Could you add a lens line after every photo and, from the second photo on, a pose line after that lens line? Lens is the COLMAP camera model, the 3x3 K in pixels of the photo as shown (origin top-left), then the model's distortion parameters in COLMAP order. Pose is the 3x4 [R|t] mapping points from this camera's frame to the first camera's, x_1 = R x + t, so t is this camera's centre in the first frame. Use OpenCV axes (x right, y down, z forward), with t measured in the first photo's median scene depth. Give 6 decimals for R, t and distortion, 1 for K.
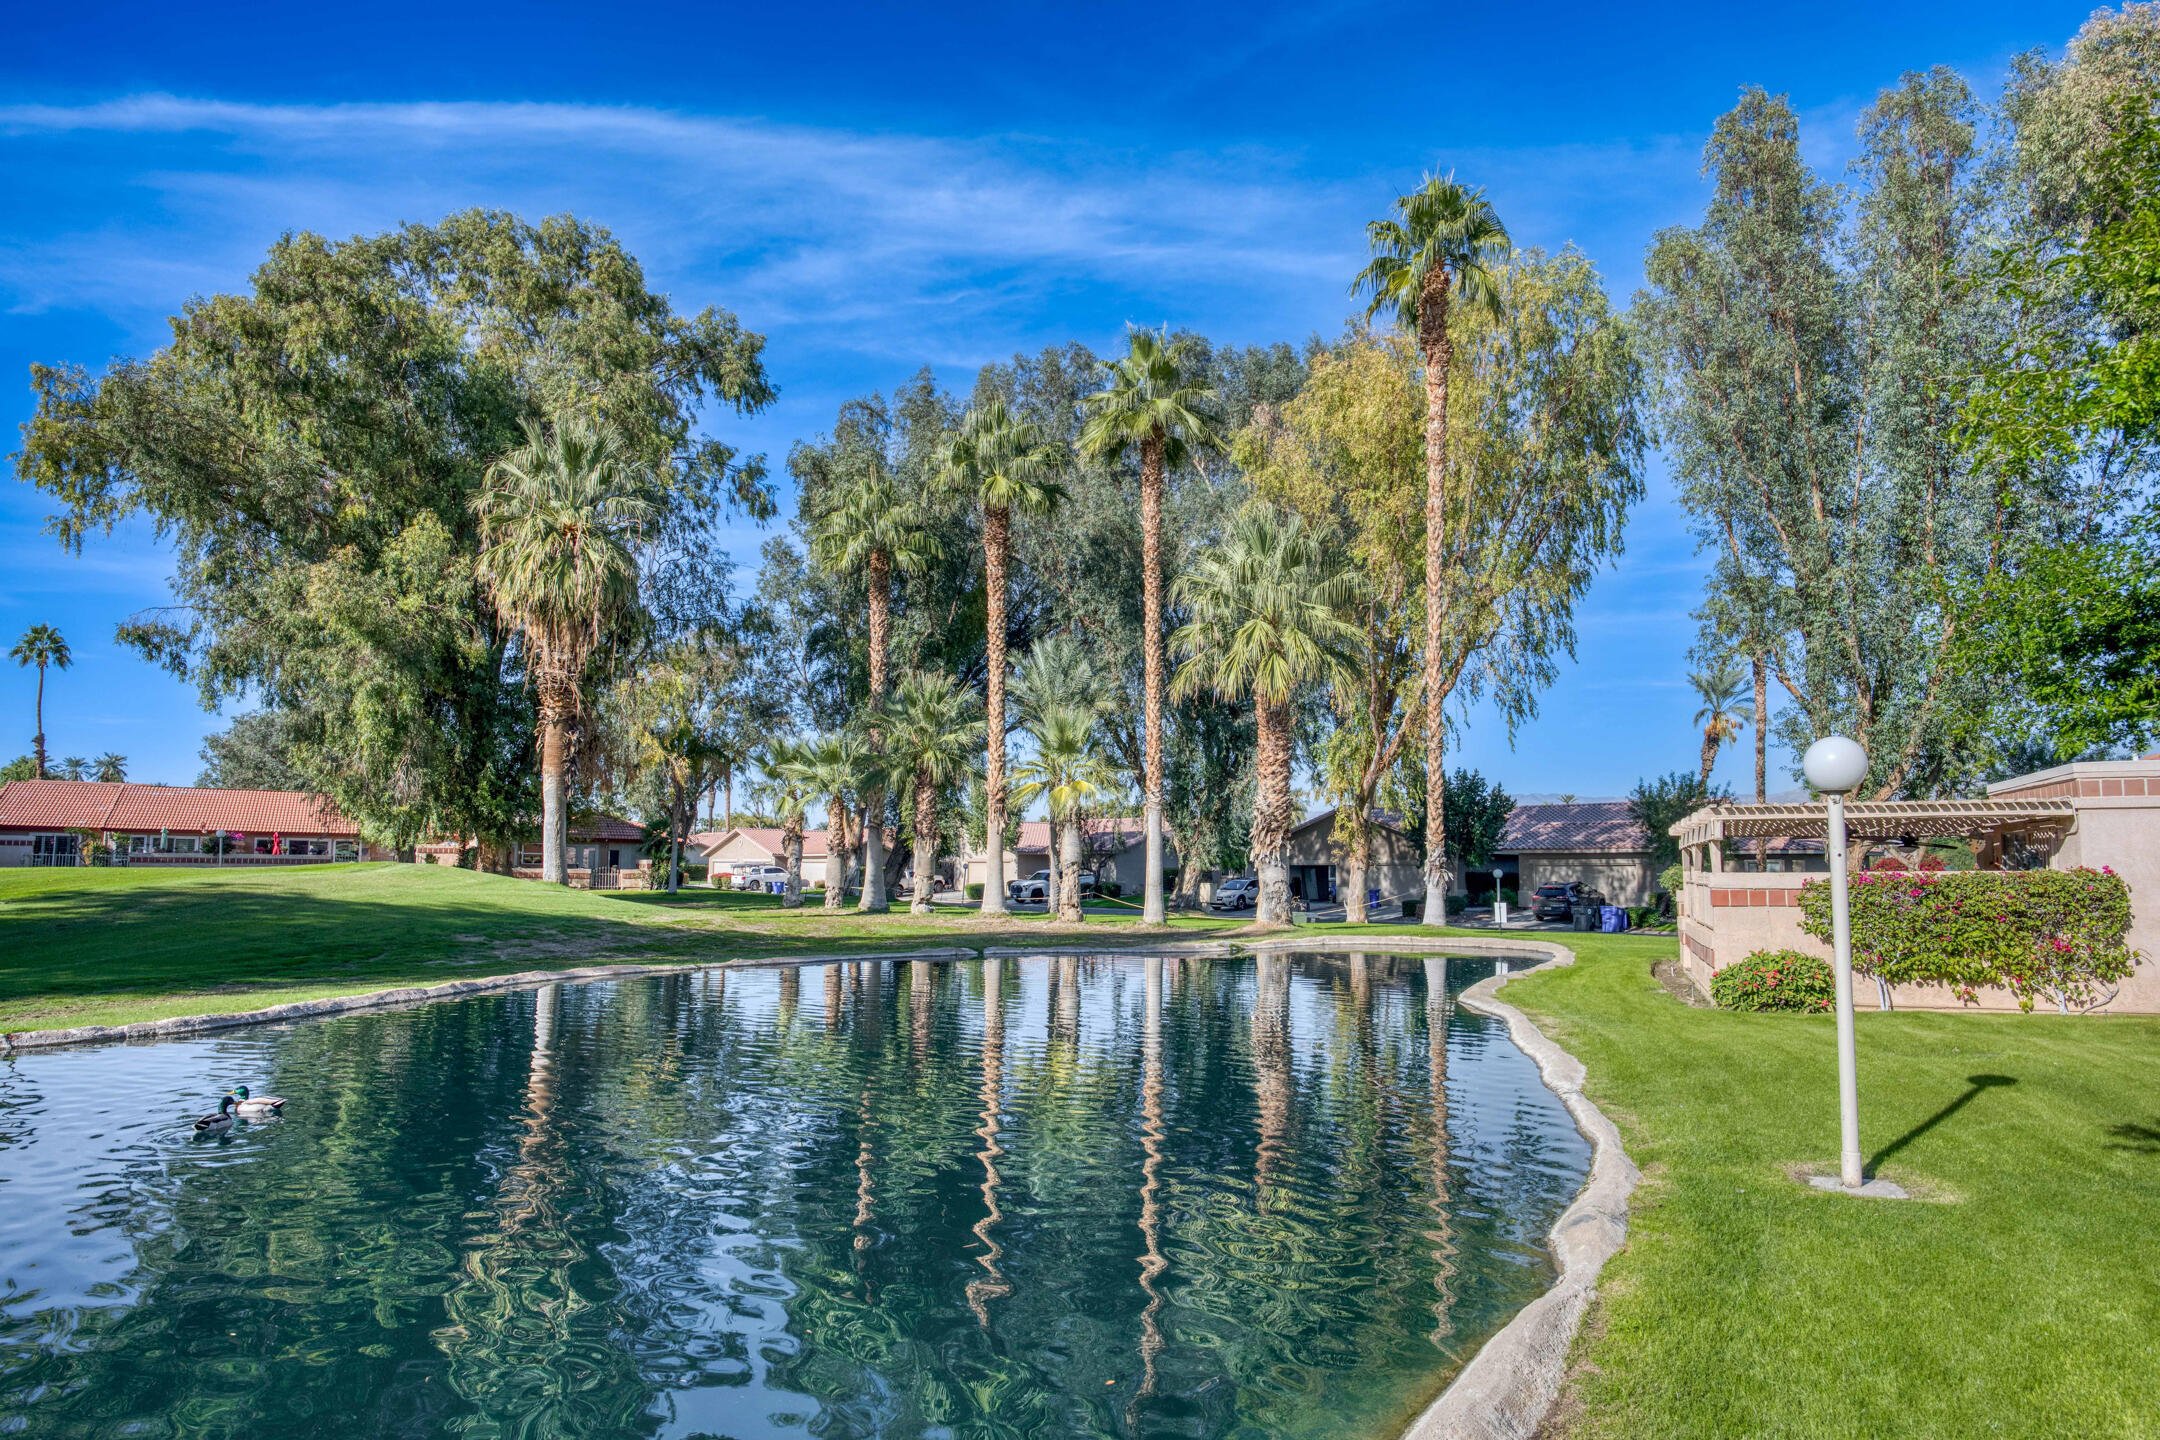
lens RADIAL K [[1242.1, 0, 1098.6], [0, 1242.1, 748.6], [0, 0, 1]] dist [-0.042536, 0.013587]
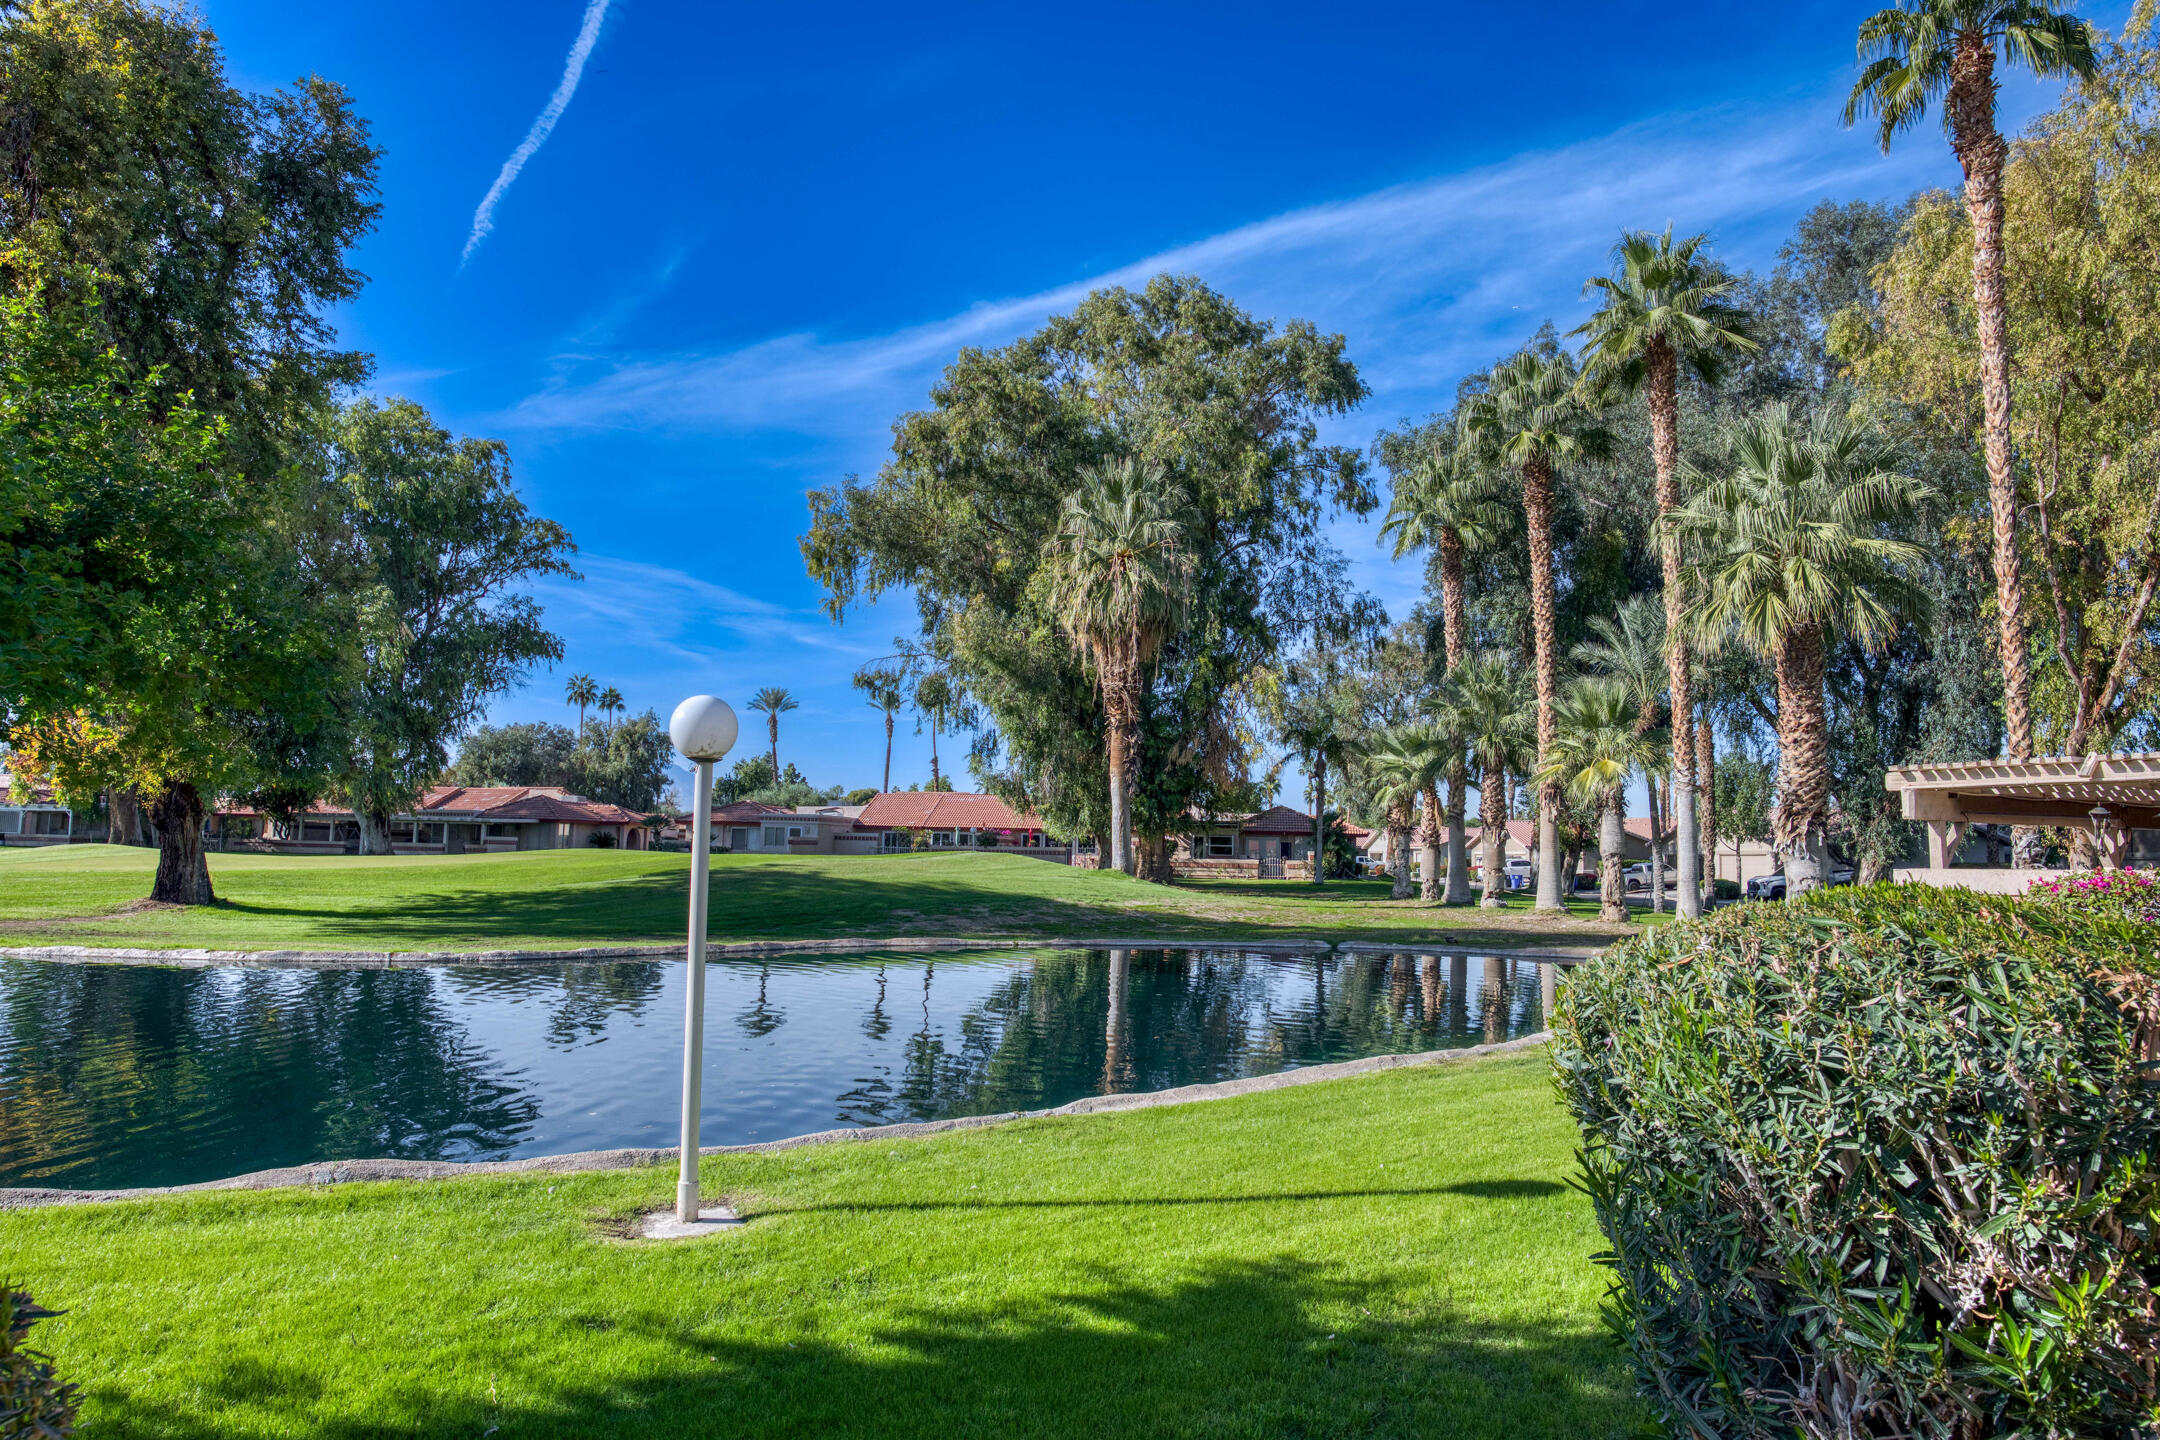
lens RADIAL K [[1242.1, 0, 1083.7], [0, 1242.1, 729.5], [0, 0, 1]] dist [-0.042536, 0.013587]
pose [[0.777338, -0.056970, -0.626498, 0.224148], [0.050594, 0.998327, -0.028007, 0.009404], [0.627045, -0.009926, 0.778920, 0.085262]]
